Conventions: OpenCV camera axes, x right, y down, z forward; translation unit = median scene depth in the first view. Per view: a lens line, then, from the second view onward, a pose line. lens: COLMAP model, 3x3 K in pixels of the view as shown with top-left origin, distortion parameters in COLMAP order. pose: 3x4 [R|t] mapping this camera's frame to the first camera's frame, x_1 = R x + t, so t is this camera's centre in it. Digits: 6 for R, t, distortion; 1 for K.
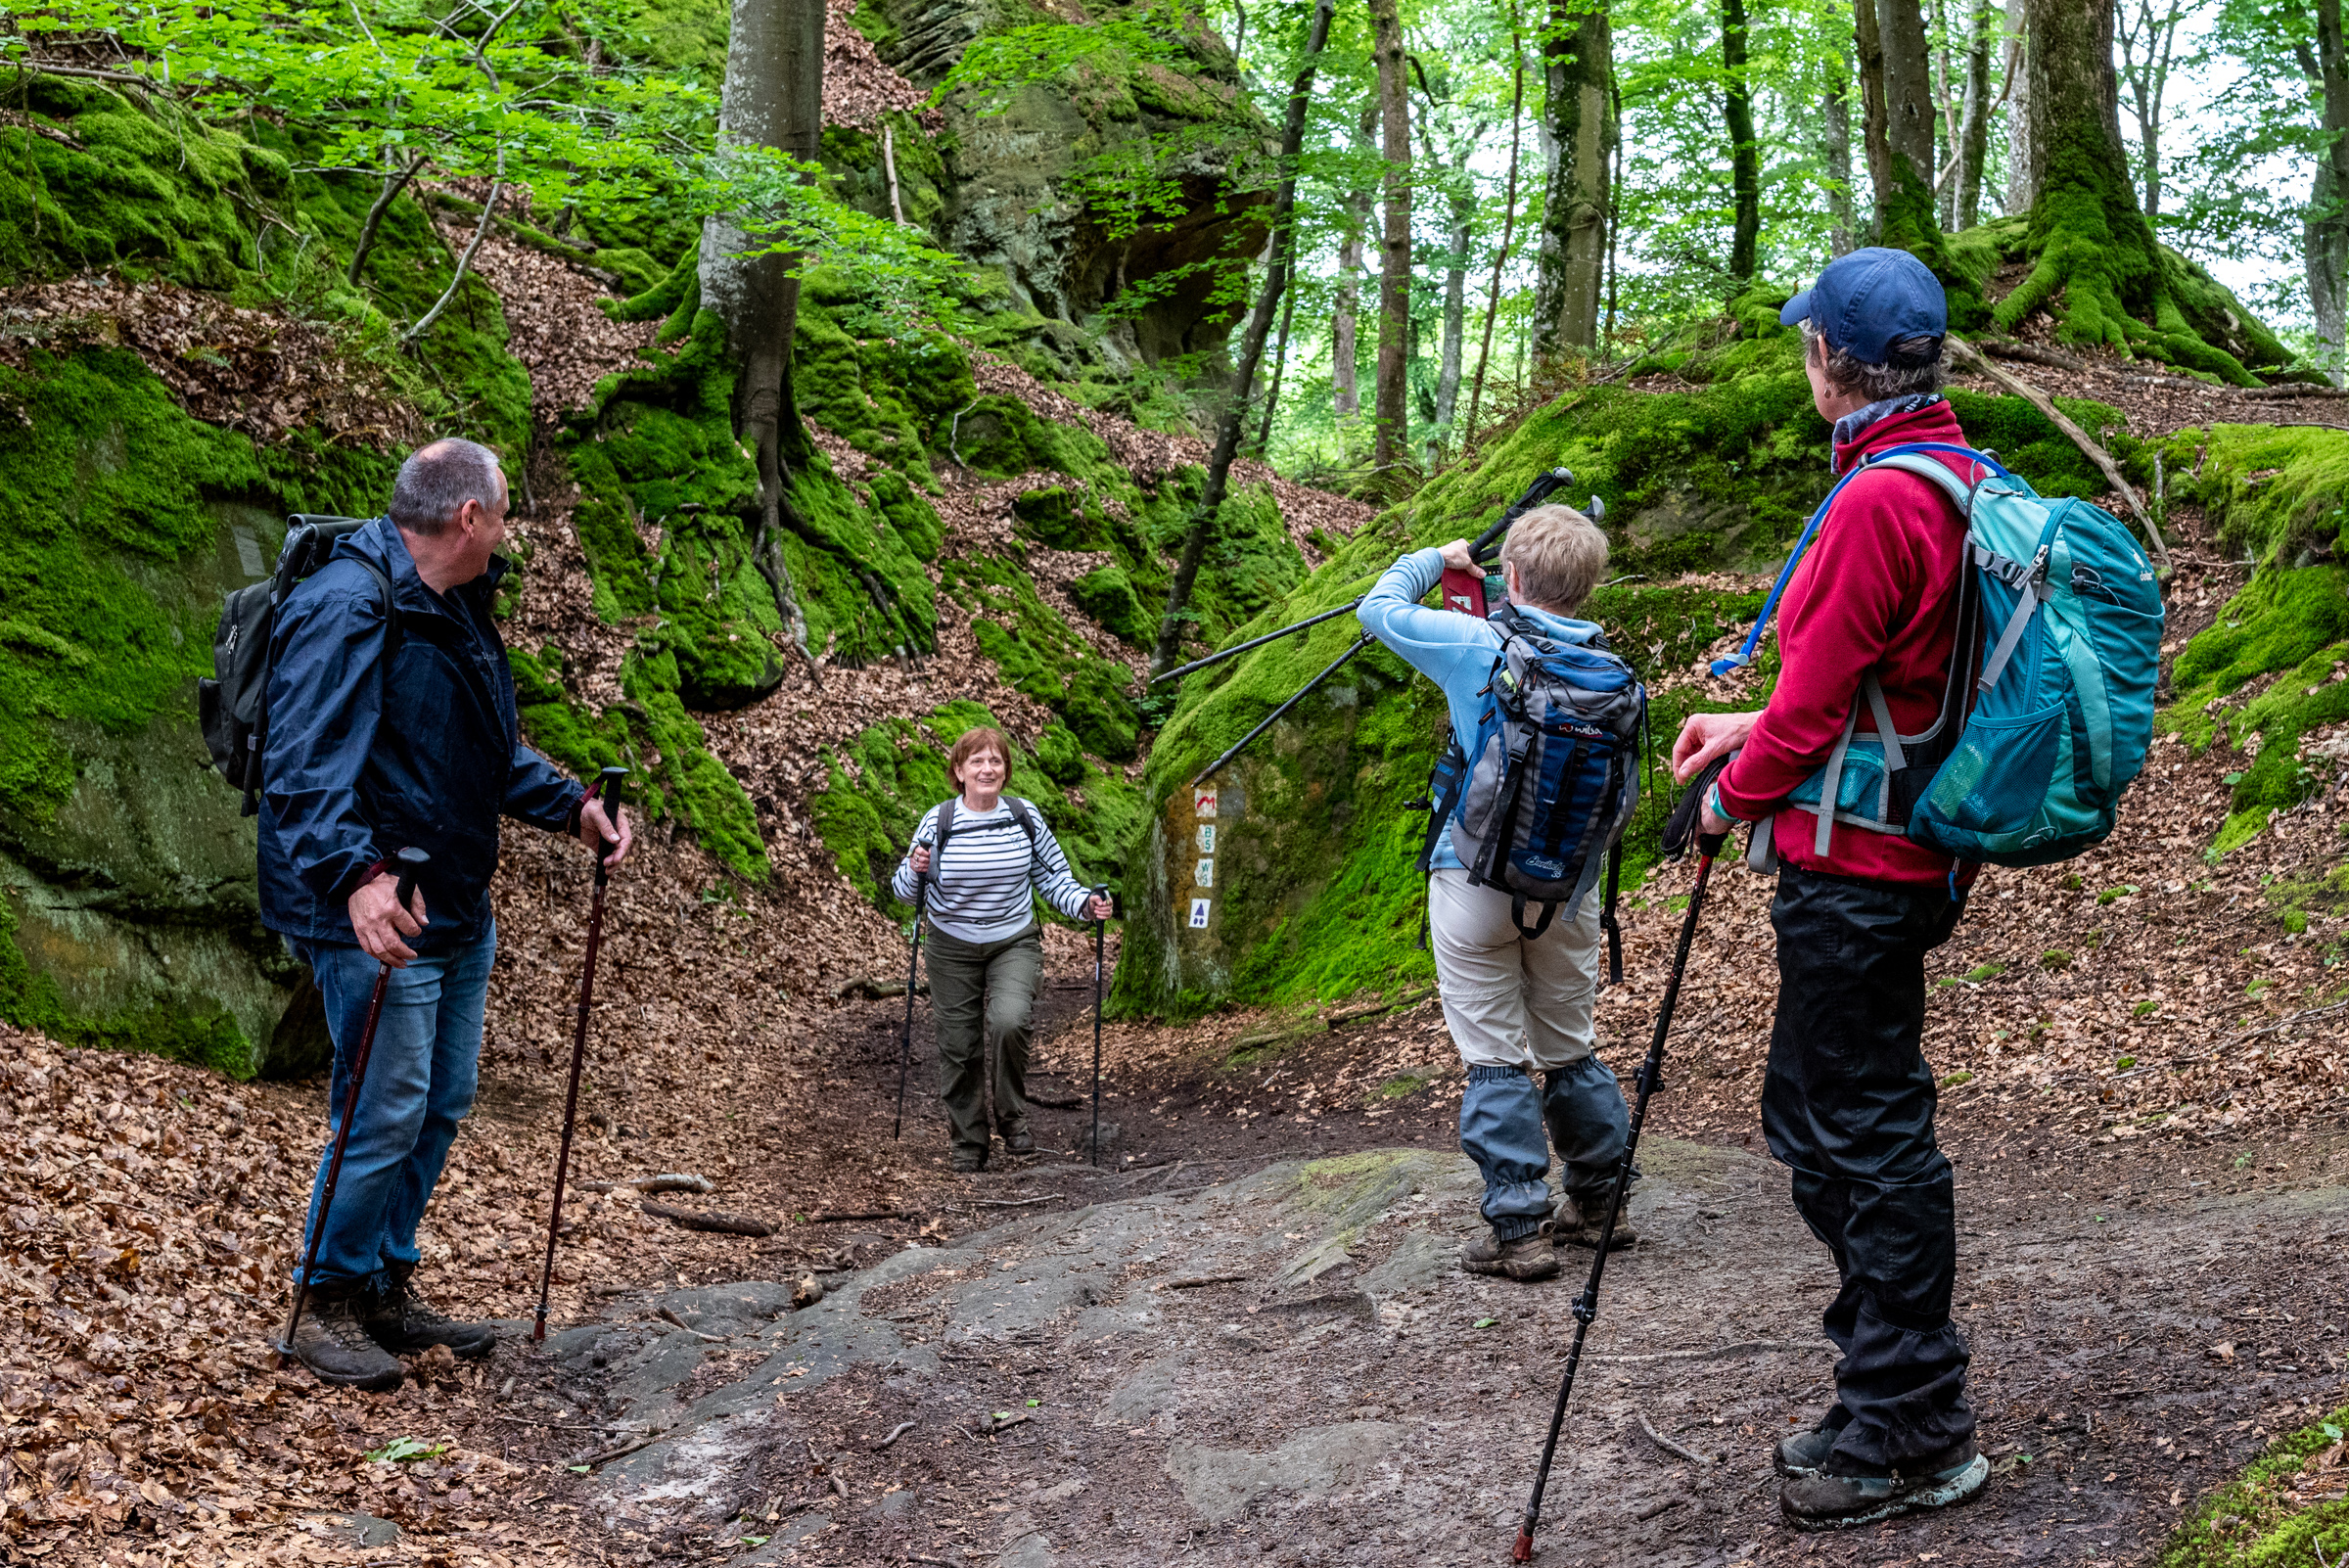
lens RADIAL K [[2620.1, 0, 1164.8], [0, 2620.1, 708.5], [0, 0, 1]] dist [0.000716, 0.004676]
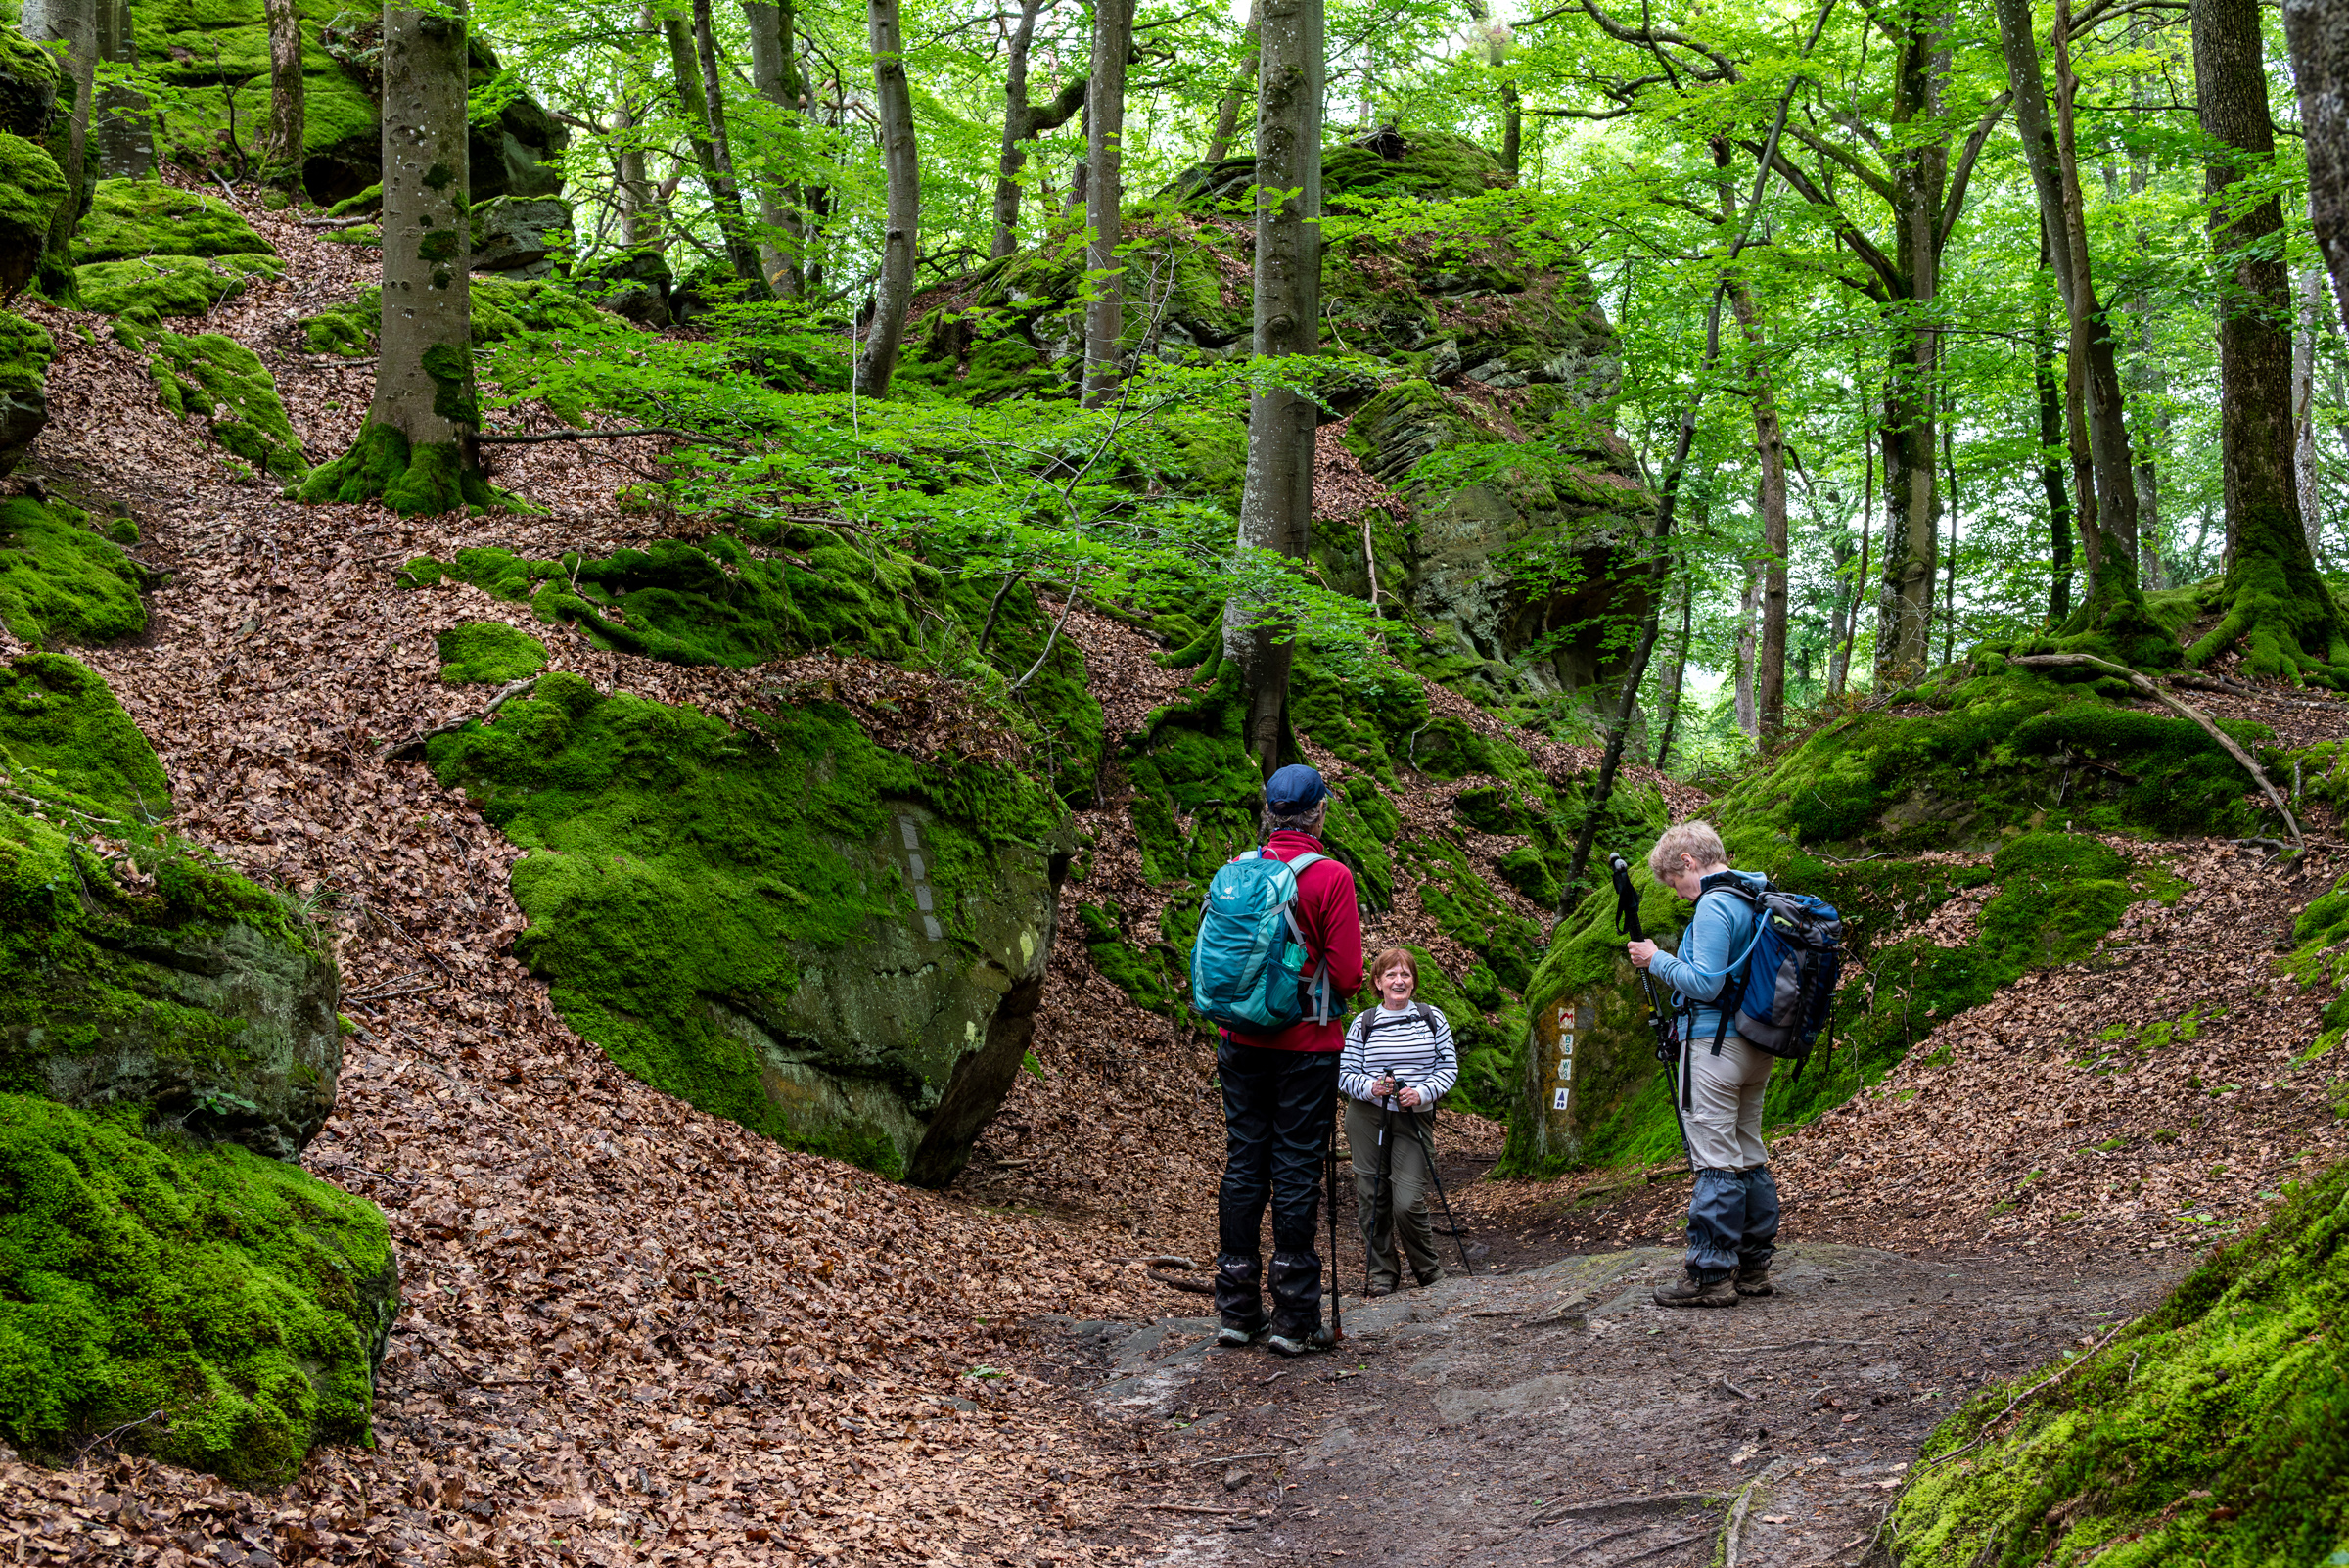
lens RADIAL K [[2620.1, 0, 1164.8], [0, 2620.1, 708.5], [0, 0, 1]] dist [0.000716, 0.004676]
pose [[0.971845, -0.009033, -0.235446, 0.137445], [-0.016809, 0.994061, -0.107518, 0.026377], [0.235019, 0.108448, 0.965922, -0.395714]]
